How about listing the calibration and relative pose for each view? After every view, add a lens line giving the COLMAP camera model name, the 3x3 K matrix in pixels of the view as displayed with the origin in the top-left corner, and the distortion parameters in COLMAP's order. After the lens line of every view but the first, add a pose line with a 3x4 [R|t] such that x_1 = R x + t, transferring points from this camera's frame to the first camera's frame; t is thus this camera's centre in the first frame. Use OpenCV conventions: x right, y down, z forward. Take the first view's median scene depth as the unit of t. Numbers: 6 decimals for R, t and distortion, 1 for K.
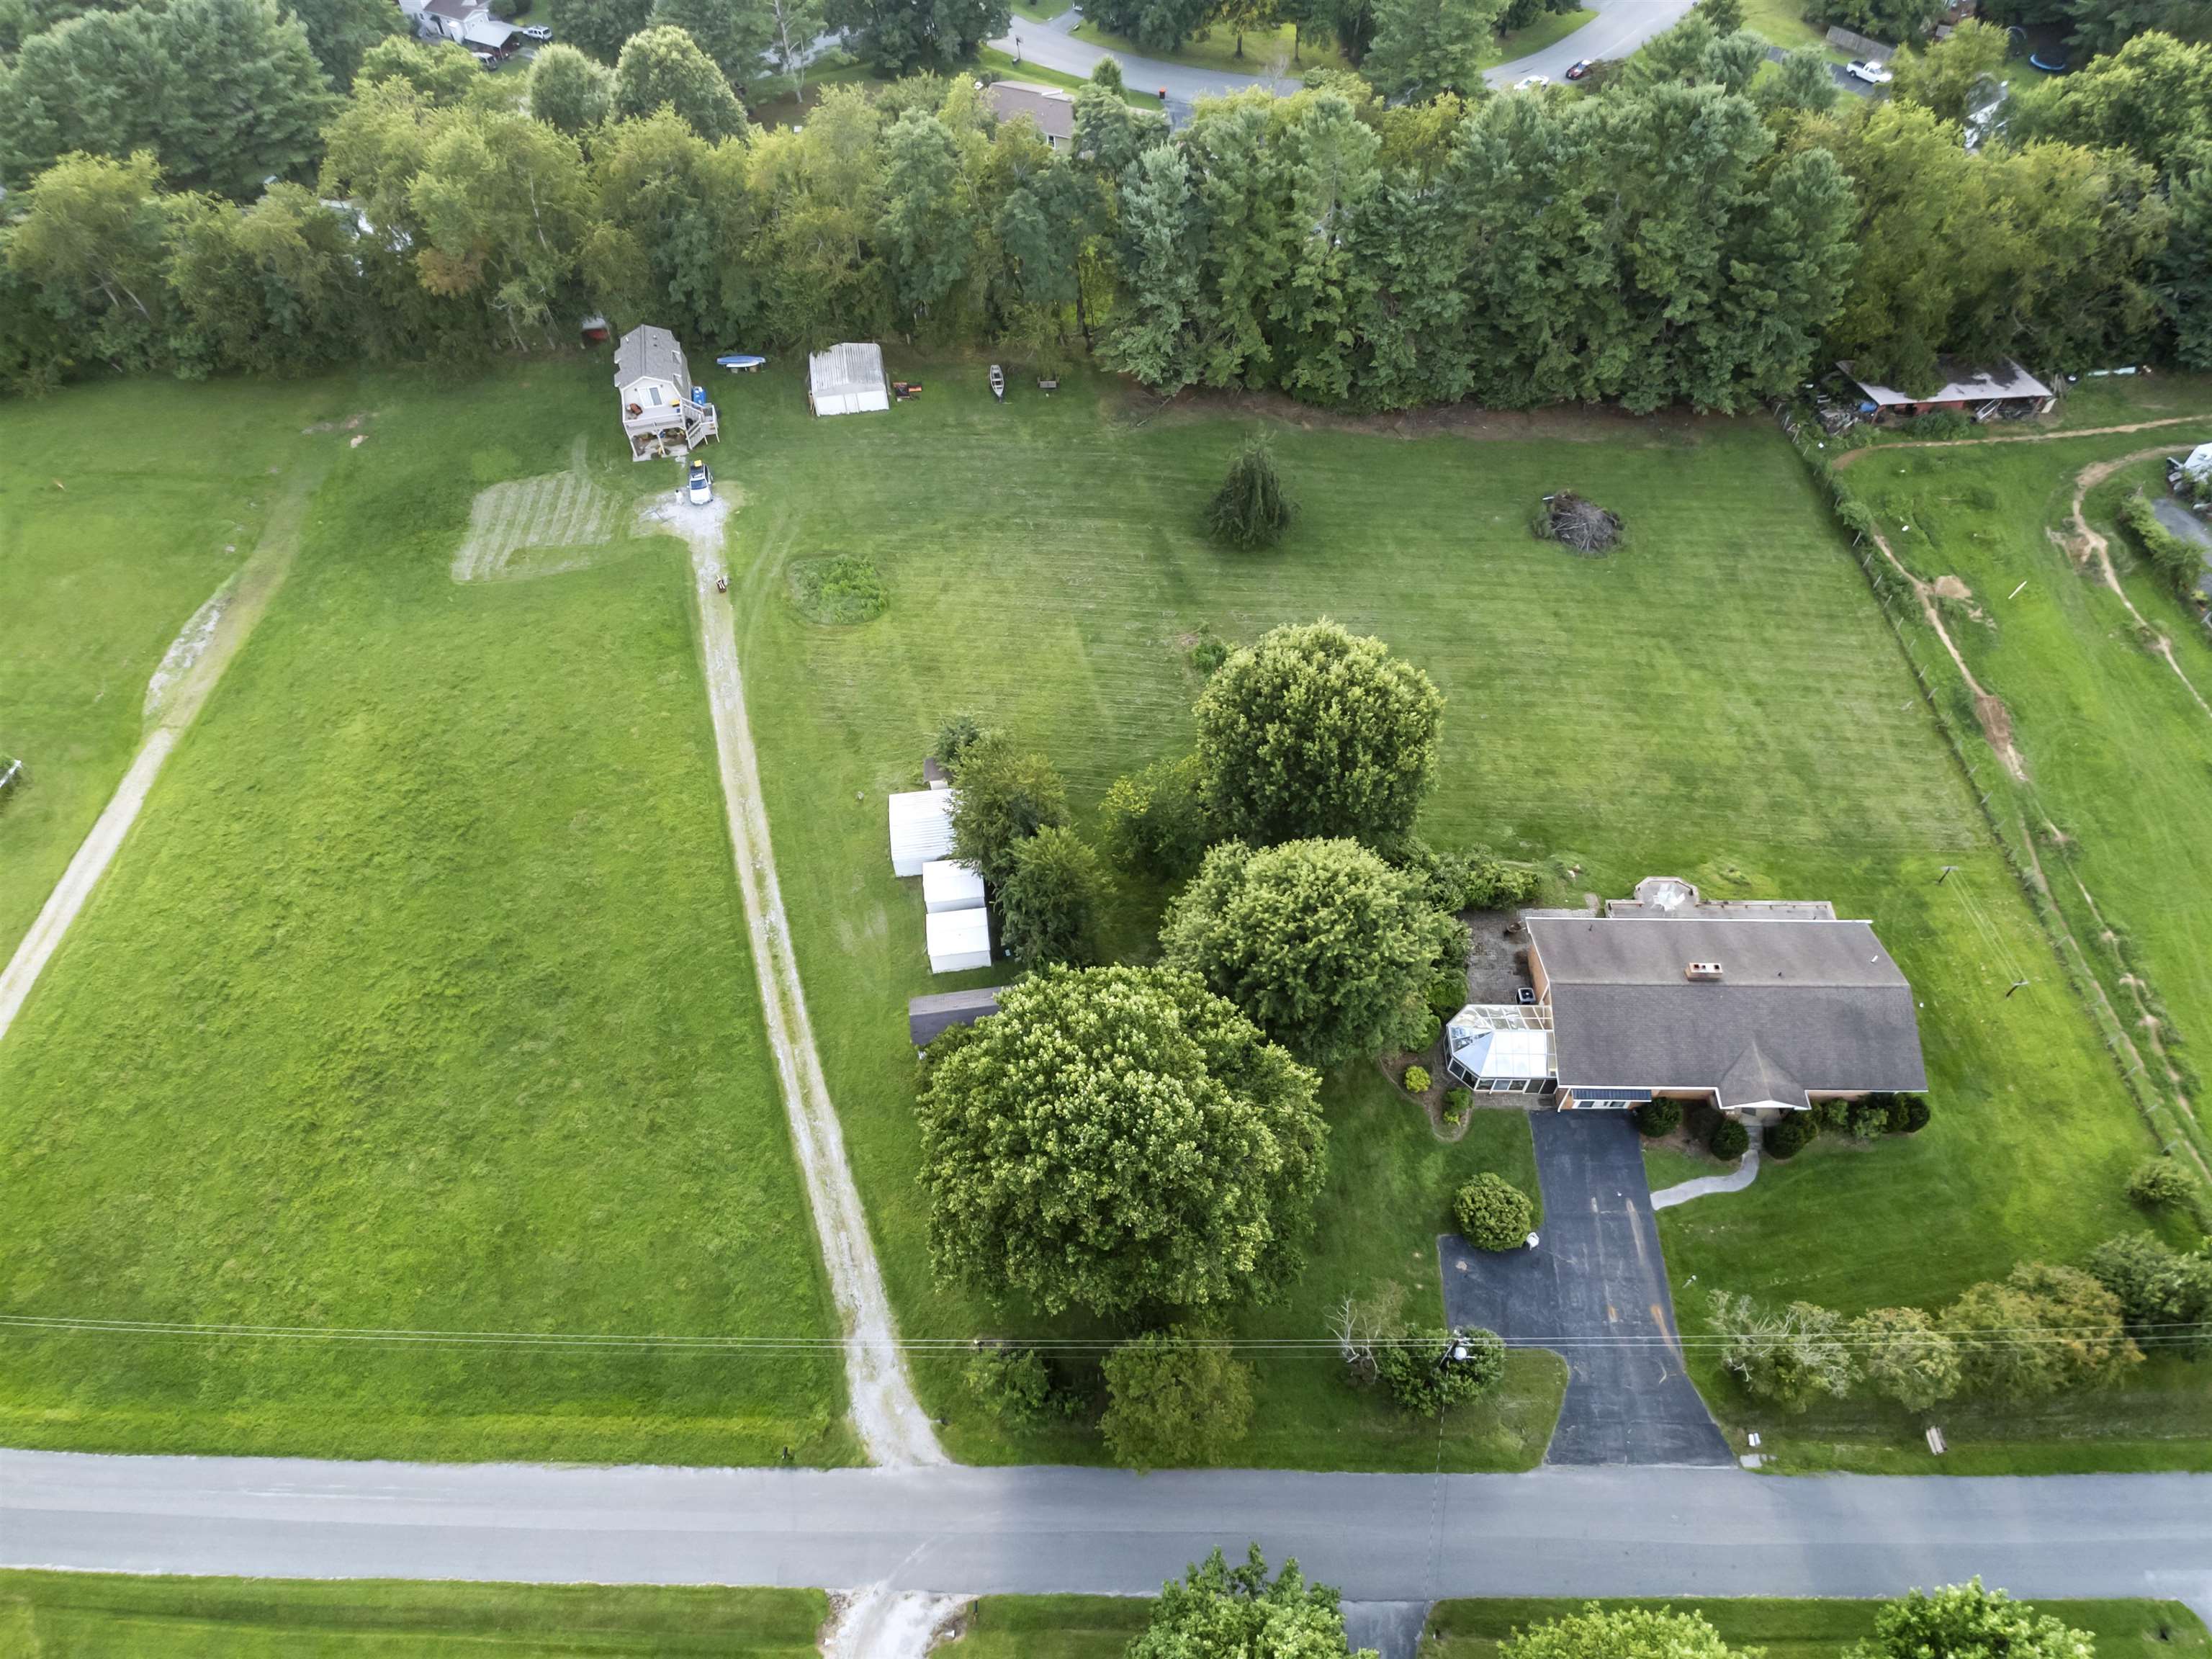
lens RADIAL K [[1365.3, 0, 1108.7], [0, 1365.3, 827.8], [0, 0, 1]] dist [0.001596, -0.024391]
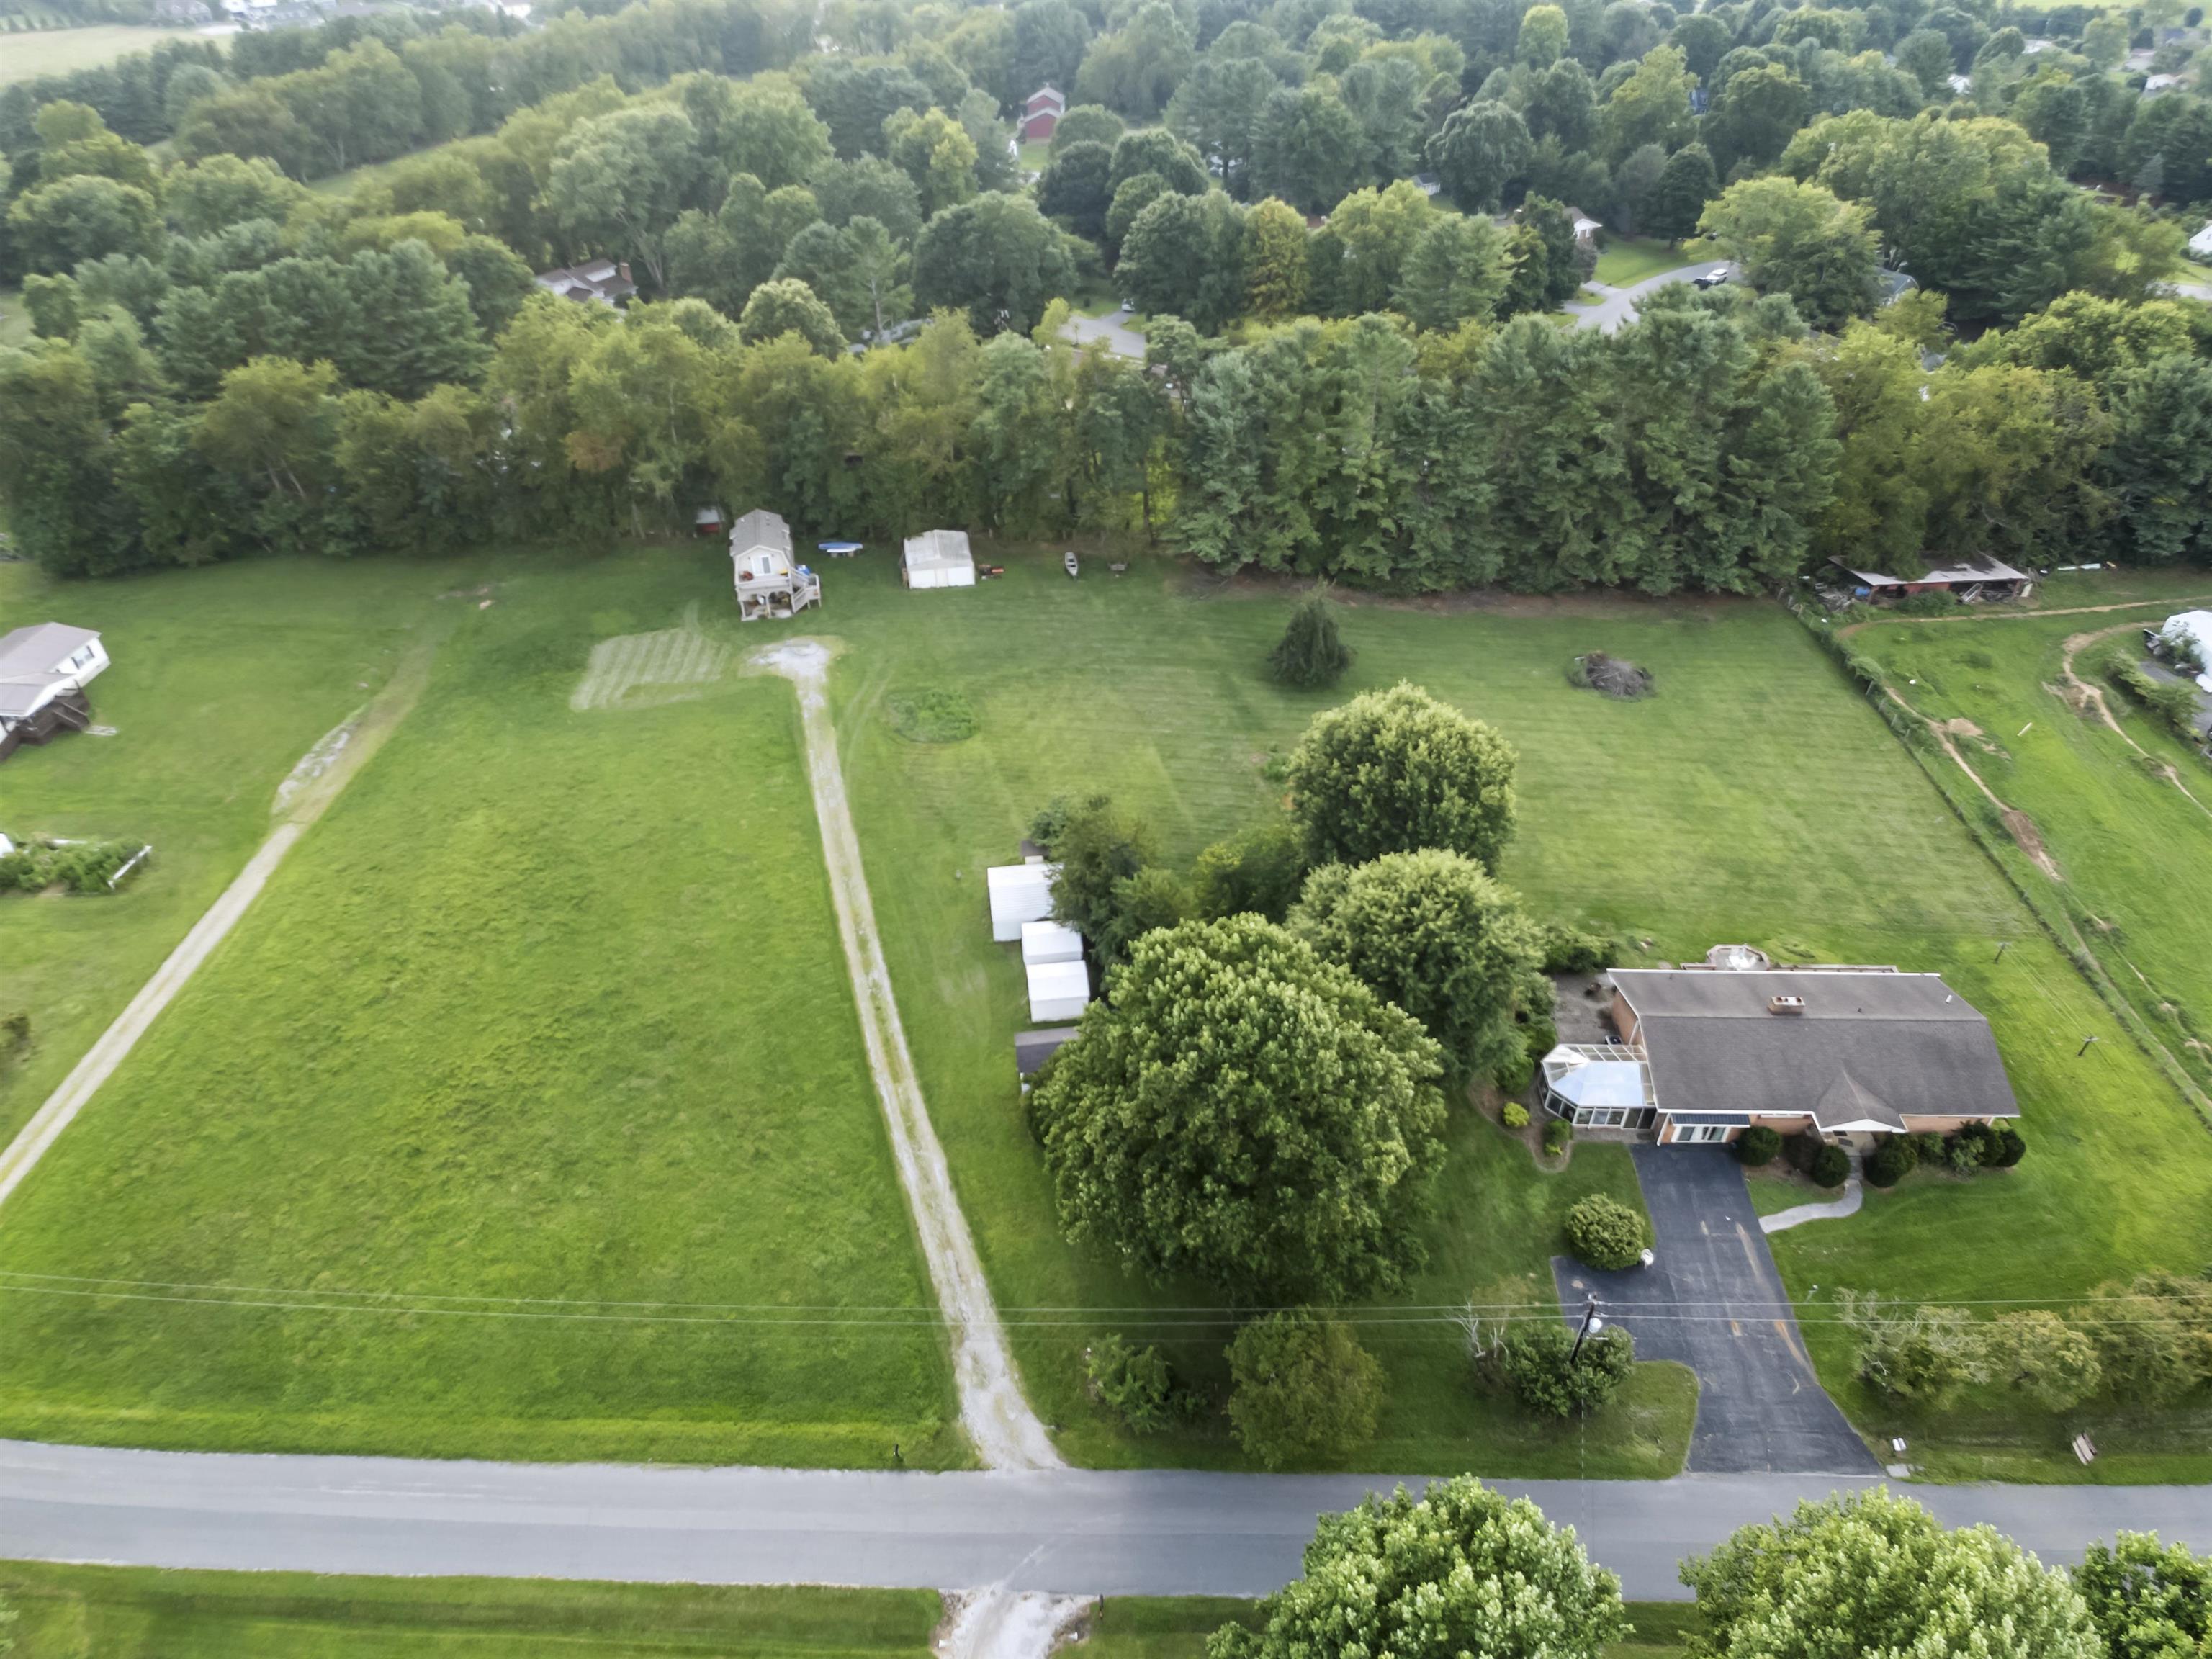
lens RADIAL K [[1359.7, 0, 1109.5], [0, 1359.7, 822.1], [0, 0, 1]] dist [0.003353, -0.024802]
pose [[0.999940, 0.010835, 0.001575, -0.071086], [-0.010144, 0.970925, -0.239169, 0.195423], [-0.004120, 0.239139, 0.970977, -0.027970]]
